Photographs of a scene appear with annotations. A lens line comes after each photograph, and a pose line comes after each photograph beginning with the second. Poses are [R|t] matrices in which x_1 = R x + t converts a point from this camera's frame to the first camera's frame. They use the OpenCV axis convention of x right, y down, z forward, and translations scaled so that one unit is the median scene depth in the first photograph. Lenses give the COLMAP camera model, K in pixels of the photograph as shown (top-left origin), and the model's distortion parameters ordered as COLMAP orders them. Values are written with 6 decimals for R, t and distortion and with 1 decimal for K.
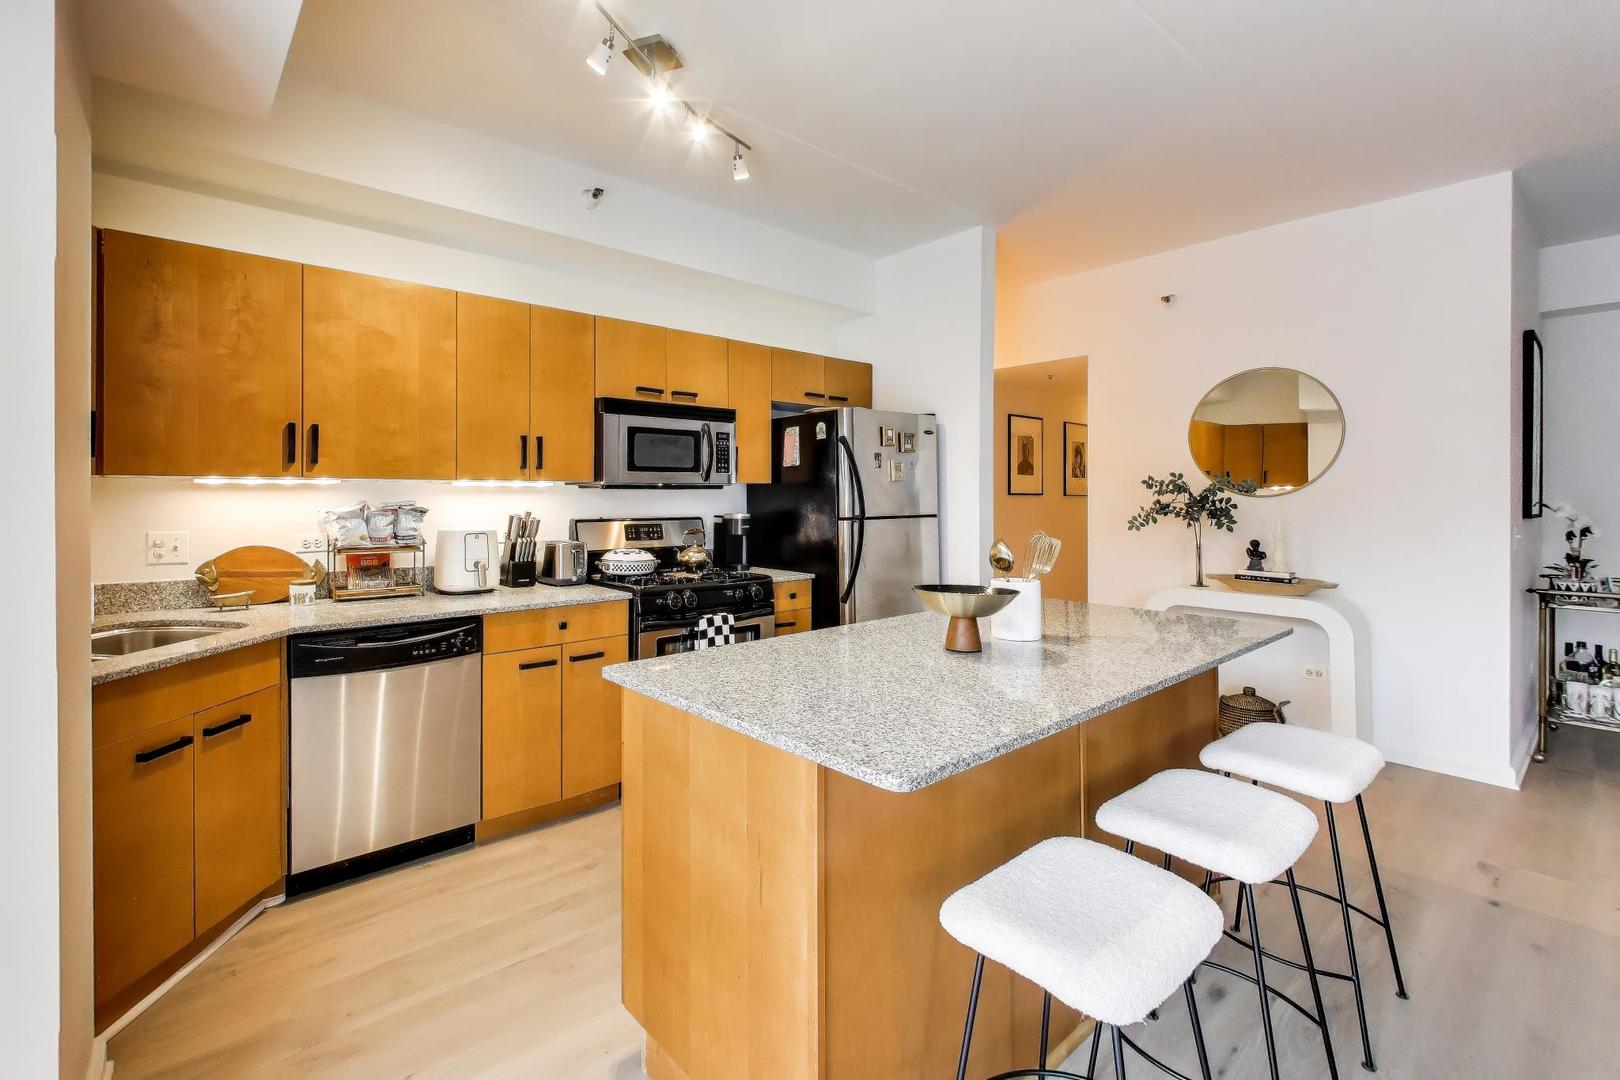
lens RADIAL K [[721.9, 0, 758.3], [0, 721.9, 477.8], [0, 0, 1]] dist [-0.002909, 0.002336]
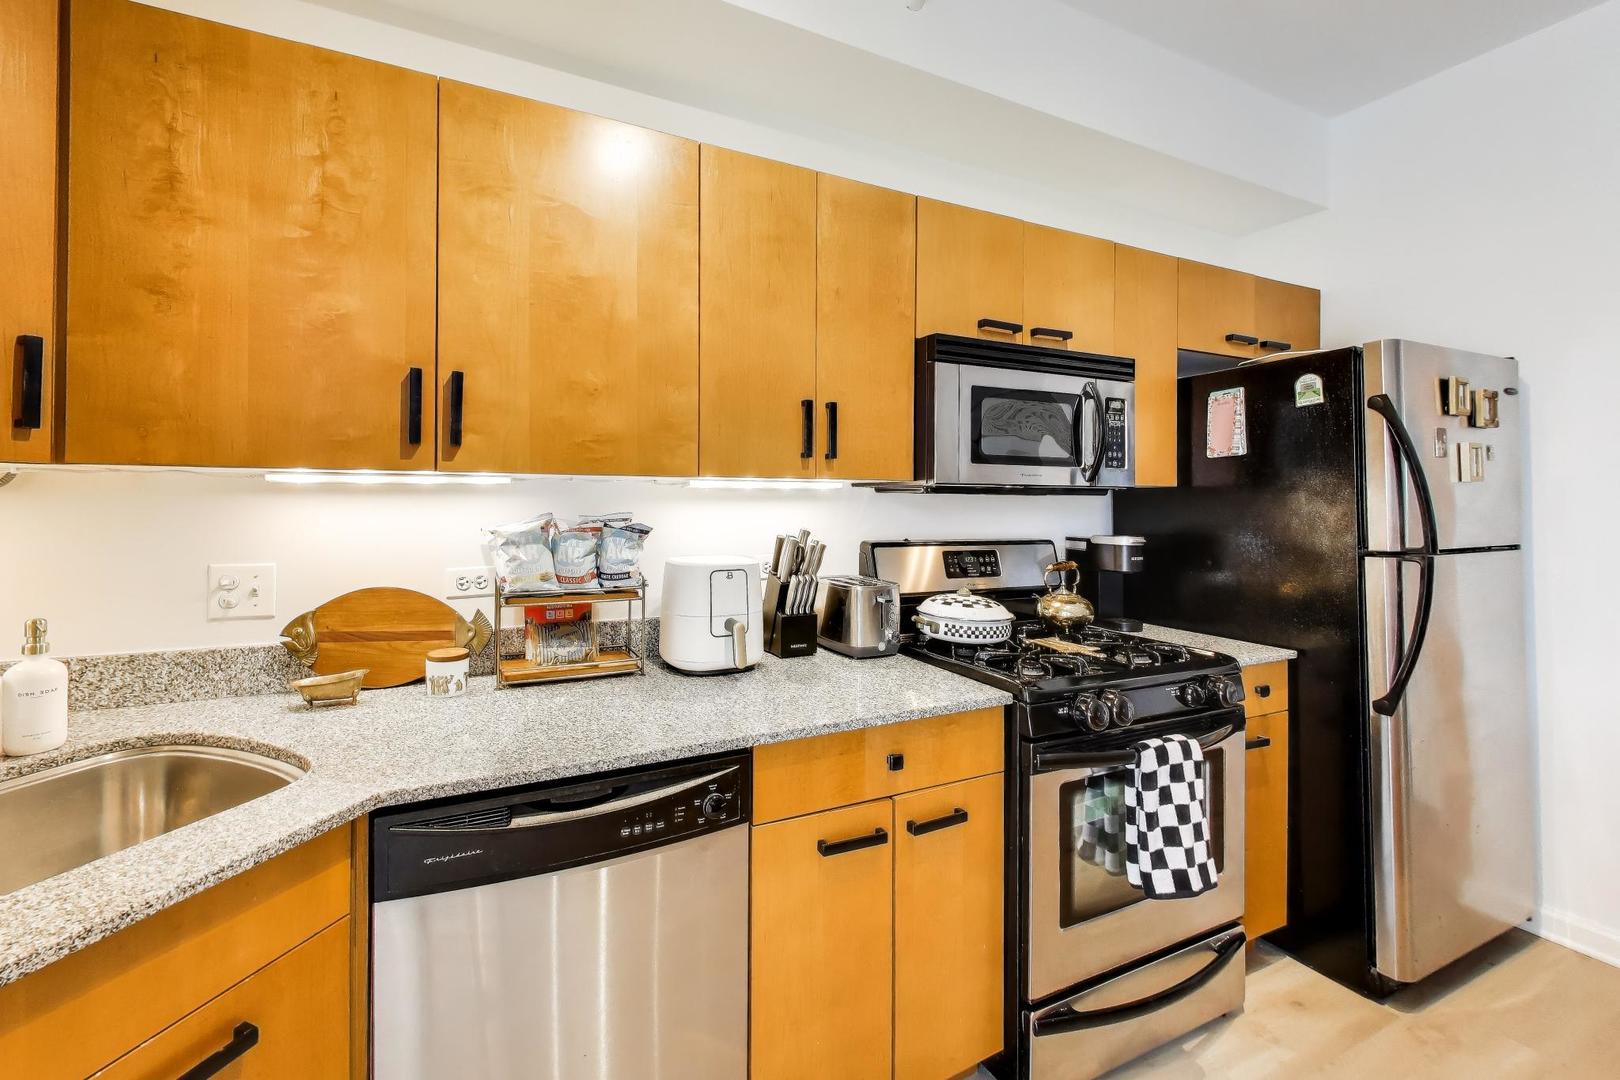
lens RADIAL K [[721.9, 0, 787.7], [0, 721.9, 470.9], [0, 0, 1]] dist [-0.002909, 0.002336]
pose [[0.971125, -0.001467, -0.238566, -0.205939], [-0.001553, 0.999921, -0.012472, 0.004831], [0.238566, 0.012482, 0.971046, 0.448727]]
